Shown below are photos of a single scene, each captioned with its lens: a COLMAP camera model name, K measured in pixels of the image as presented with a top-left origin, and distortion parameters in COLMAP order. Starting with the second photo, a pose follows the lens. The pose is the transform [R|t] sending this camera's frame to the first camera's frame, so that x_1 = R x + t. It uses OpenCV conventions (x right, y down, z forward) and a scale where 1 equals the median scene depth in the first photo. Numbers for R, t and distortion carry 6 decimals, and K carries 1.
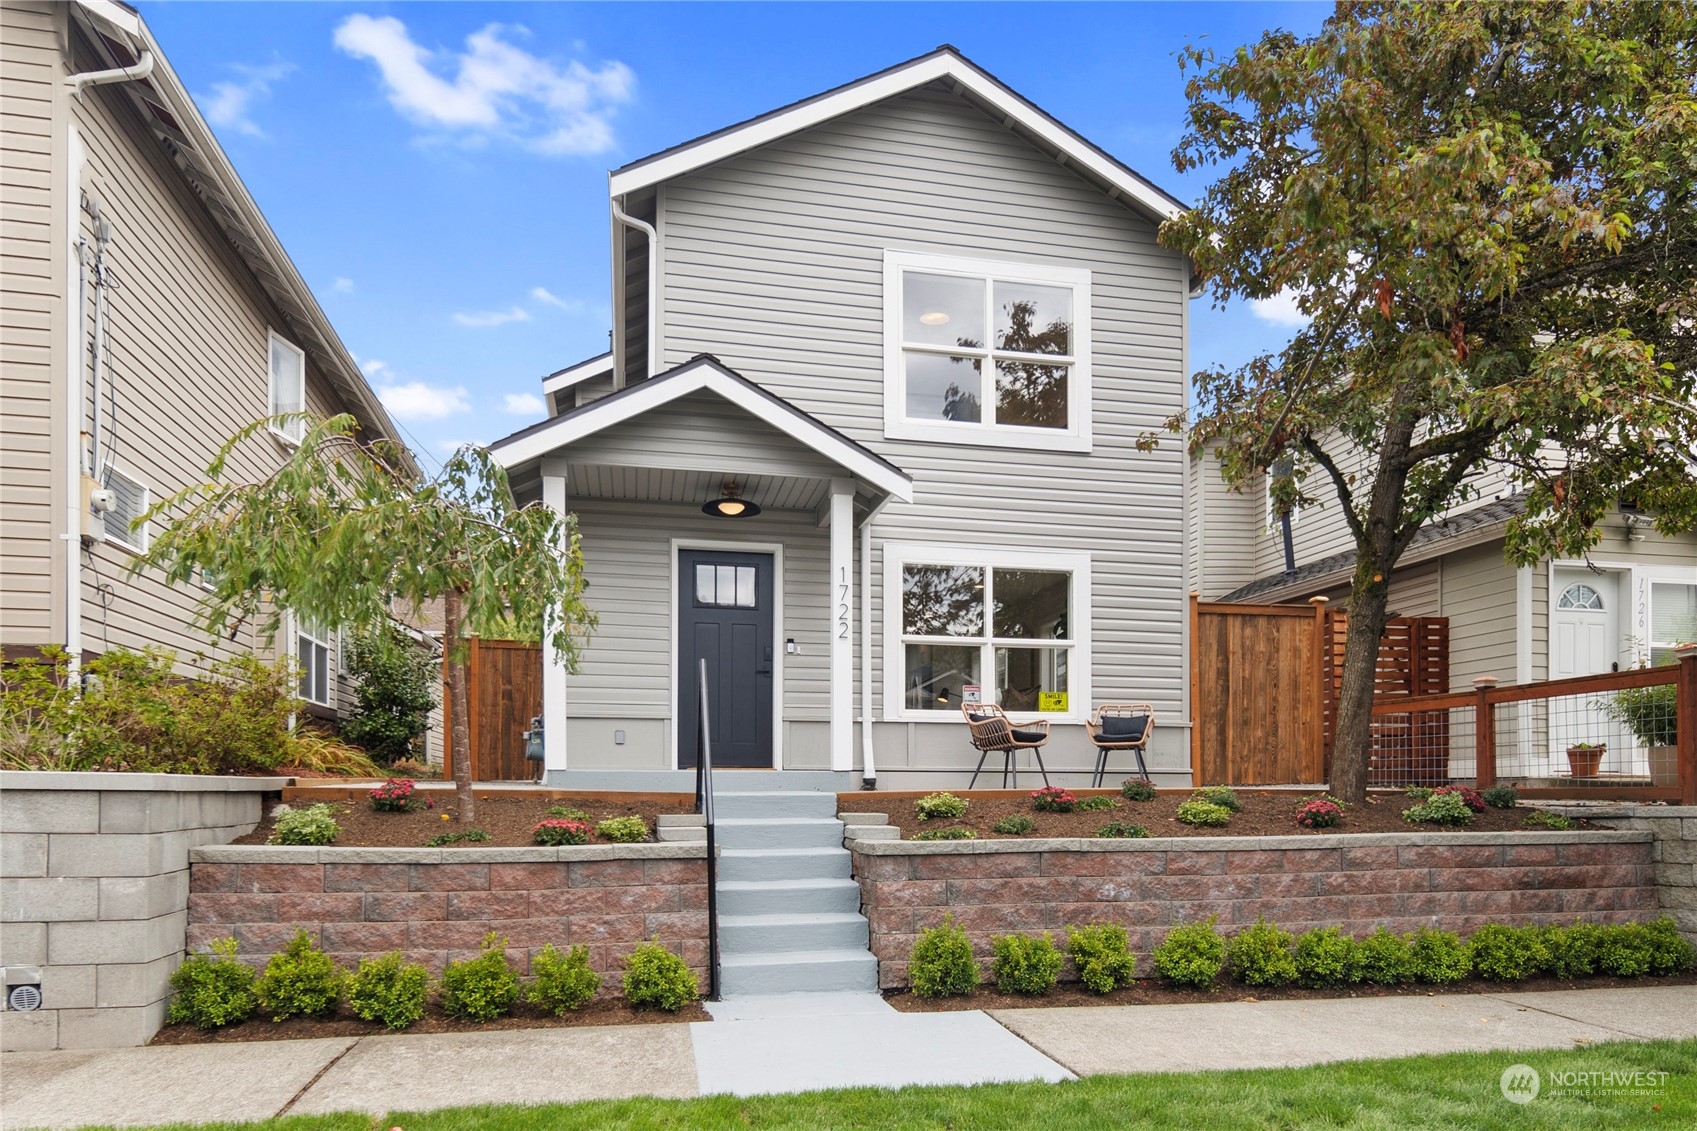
lens RADIAL K [[773.4, 0, 848.5], [0, 773.4, 565.5], [0, 0, 1]] dist [-0.000384, 0.000168]
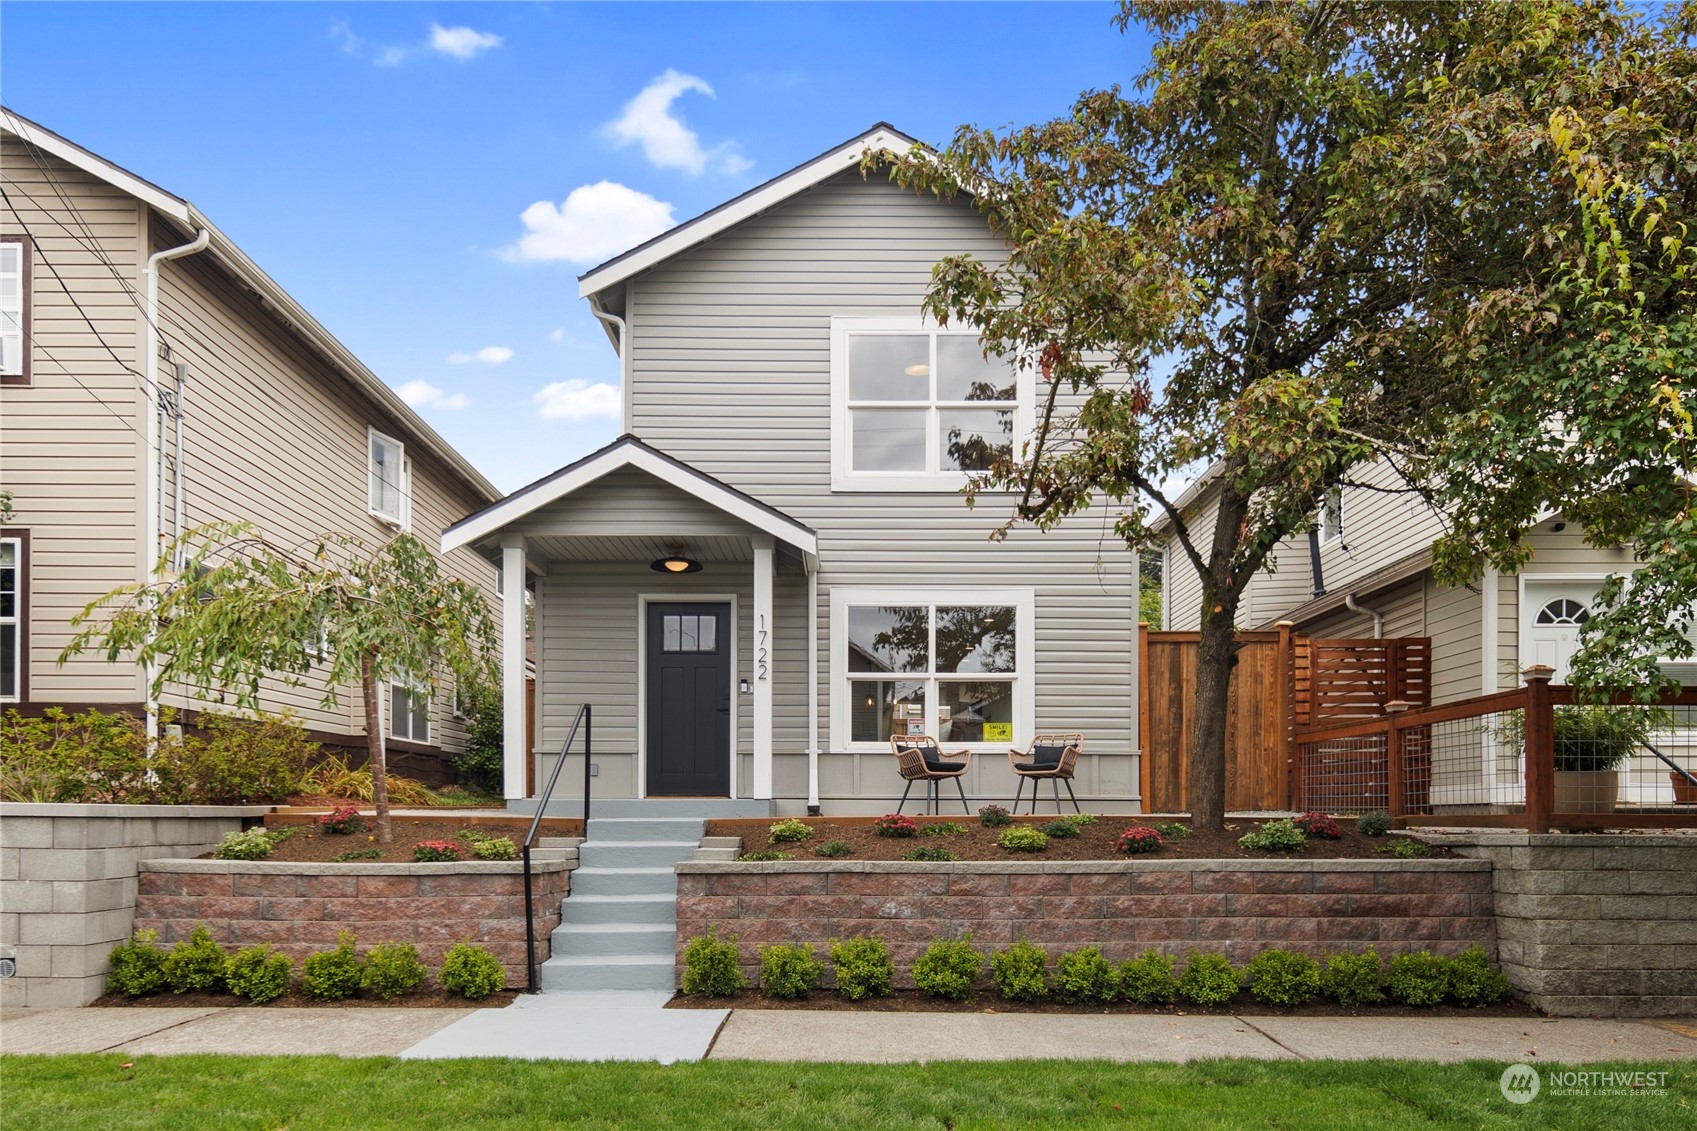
lens RADIAL K [[743.1, 0, 847.7], [0, 743.1, 594.1], [0, 0, 1]] dist [-0.000228, -0.000031]
pose [[0.987373, -0.044556, -0.152020, 0.430371], [0.043411, 0.998998, -0.010844, -0.016853], [0.152350, 0.004107, 0.988318, -0.052683]]
